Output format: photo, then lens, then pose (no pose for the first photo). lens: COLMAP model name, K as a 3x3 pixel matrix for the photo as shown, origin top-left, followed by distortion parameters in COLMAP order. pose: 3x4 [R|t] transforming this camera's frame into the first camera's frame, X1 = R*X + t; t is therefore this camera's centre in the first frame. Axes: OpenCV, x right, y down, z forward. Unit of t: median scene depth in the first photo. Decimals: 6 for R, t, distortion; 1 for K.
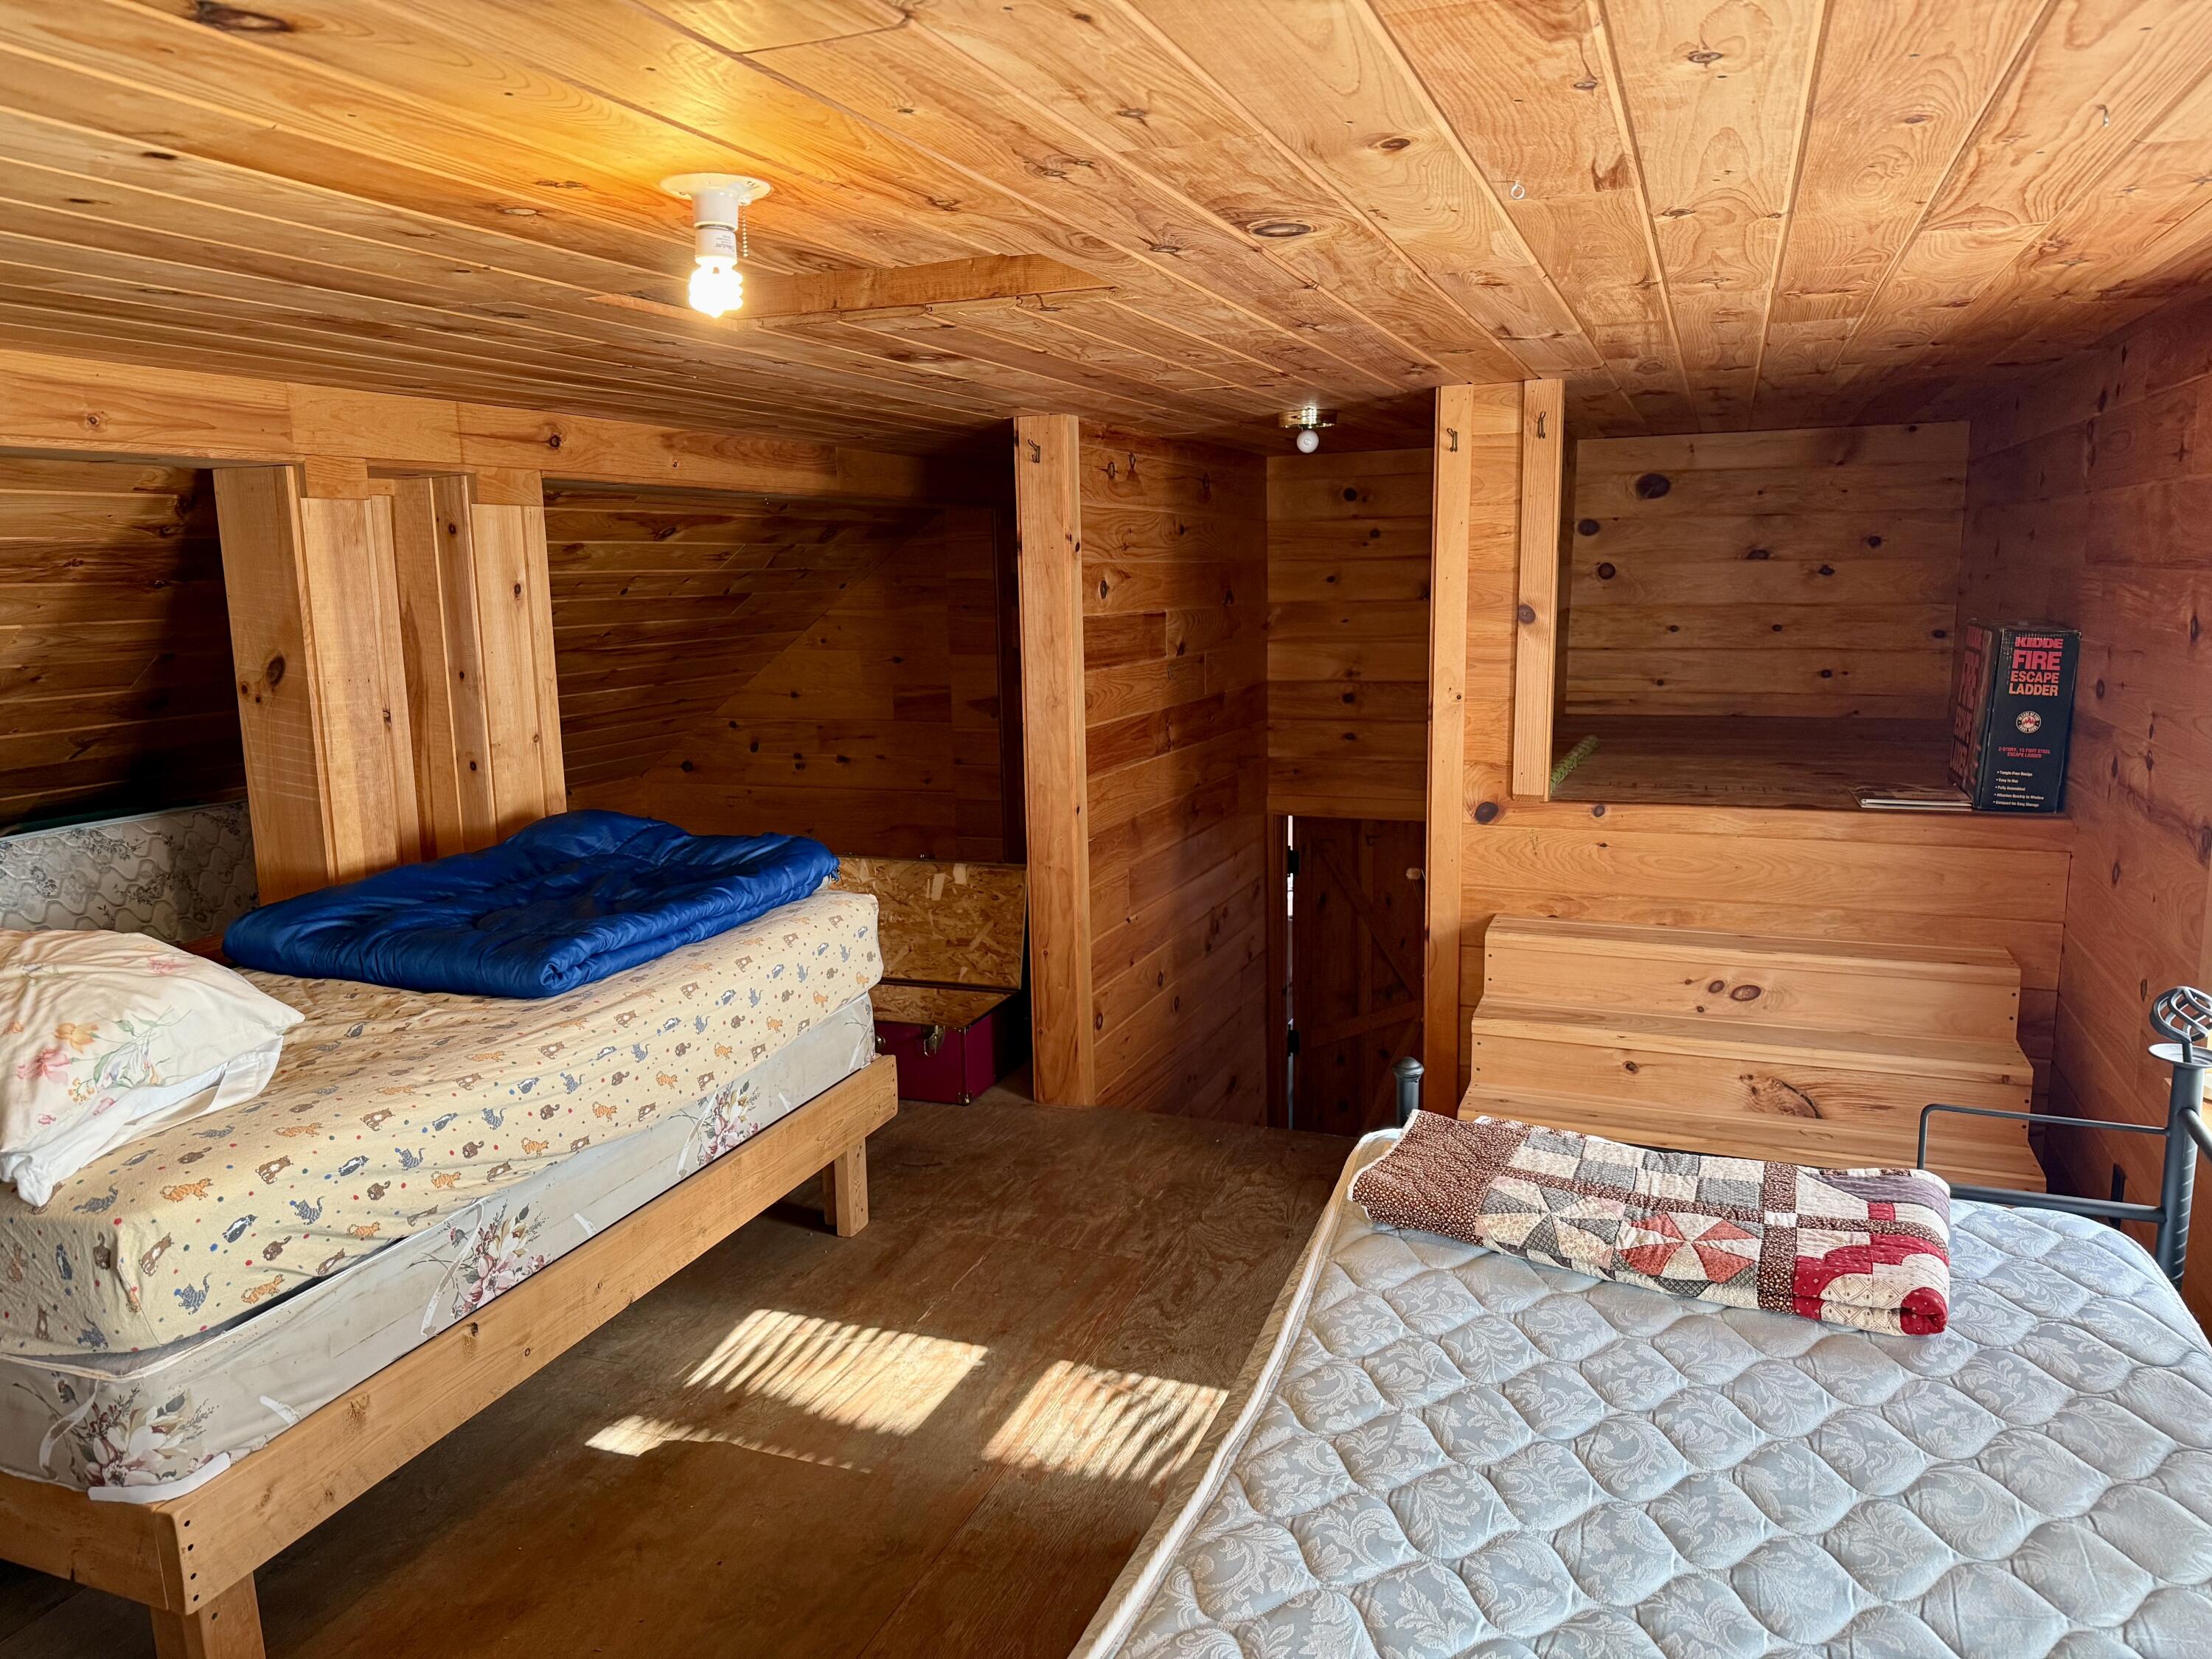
lens RADIAL K [[1568.1, 0, 1096.7], [0, 1568.1, 829.9], [0, 0, 1]] dist [0.074958, -0.006815]
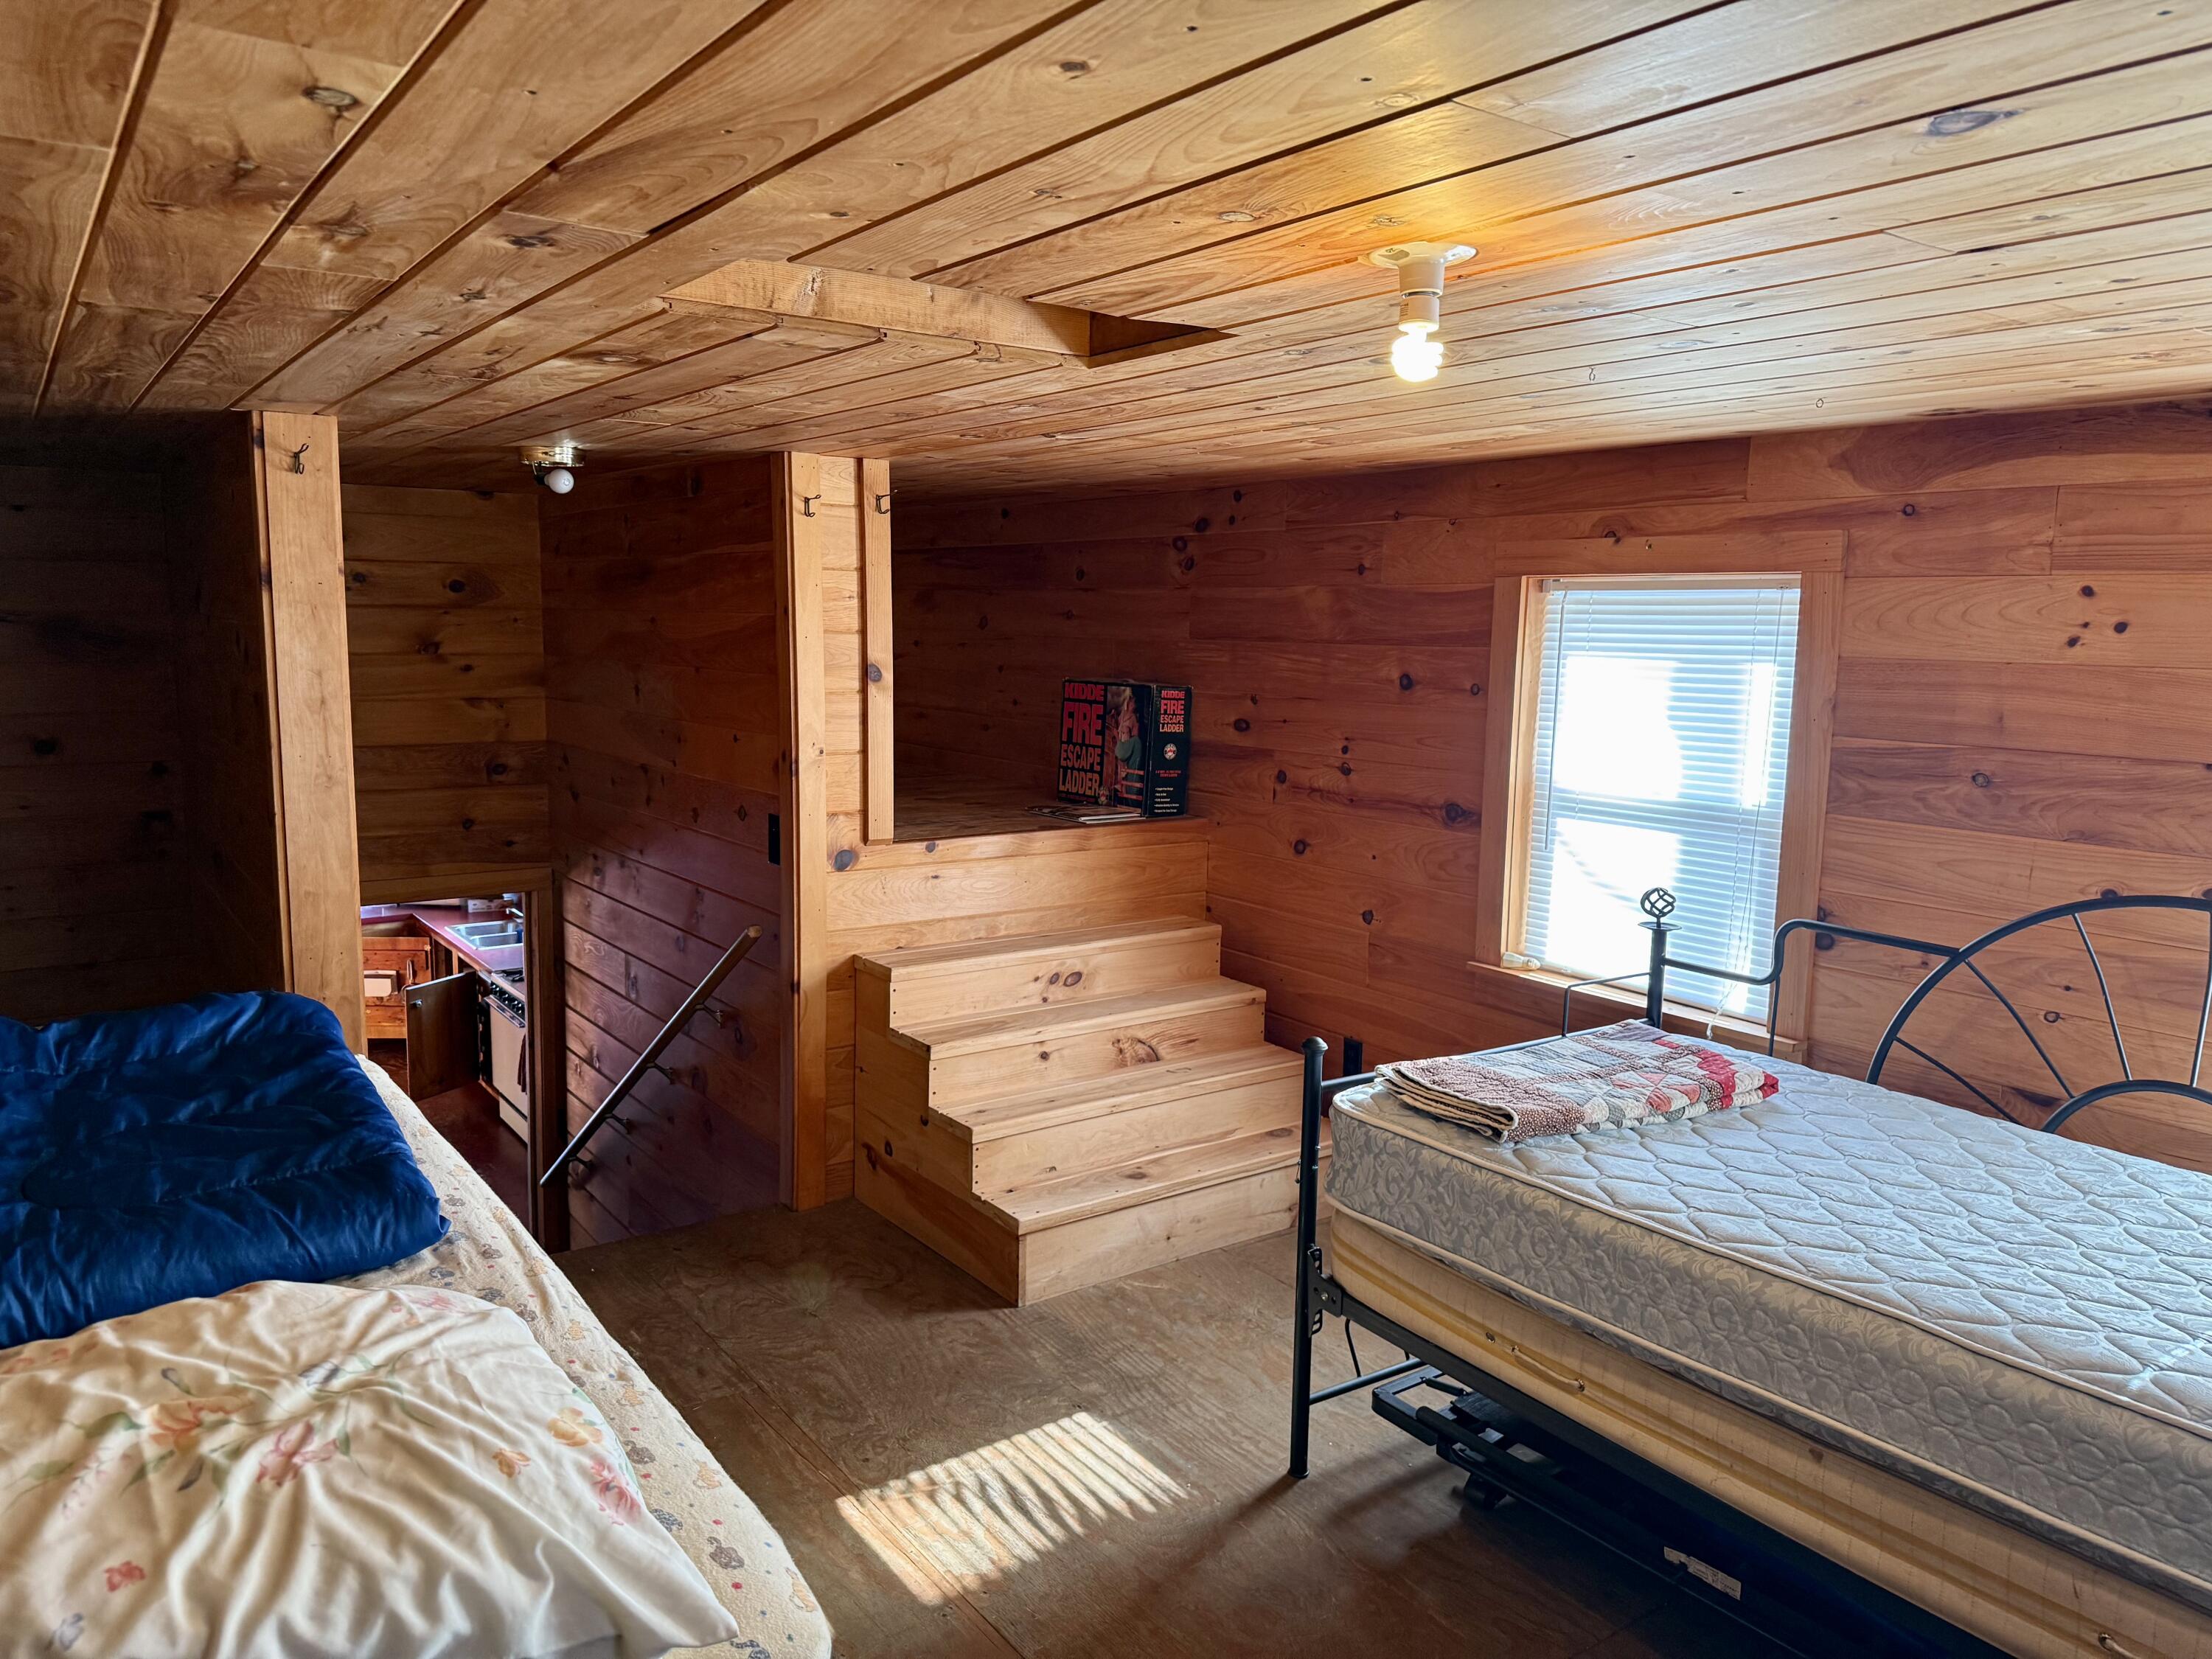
lens RADIAL K [[1568.1, 0, 1107.2], [0, 1568.1, 827.8], [0, 0, 1]] dist [0.074958, -0.006815]
pose [[0.535147, -0.086083, 0.840361, -0.588824], [0.116115, 0.992848, 0.027760, -0.044668], [-0.836741, 0.082722, 0.541315, 0.309141]]
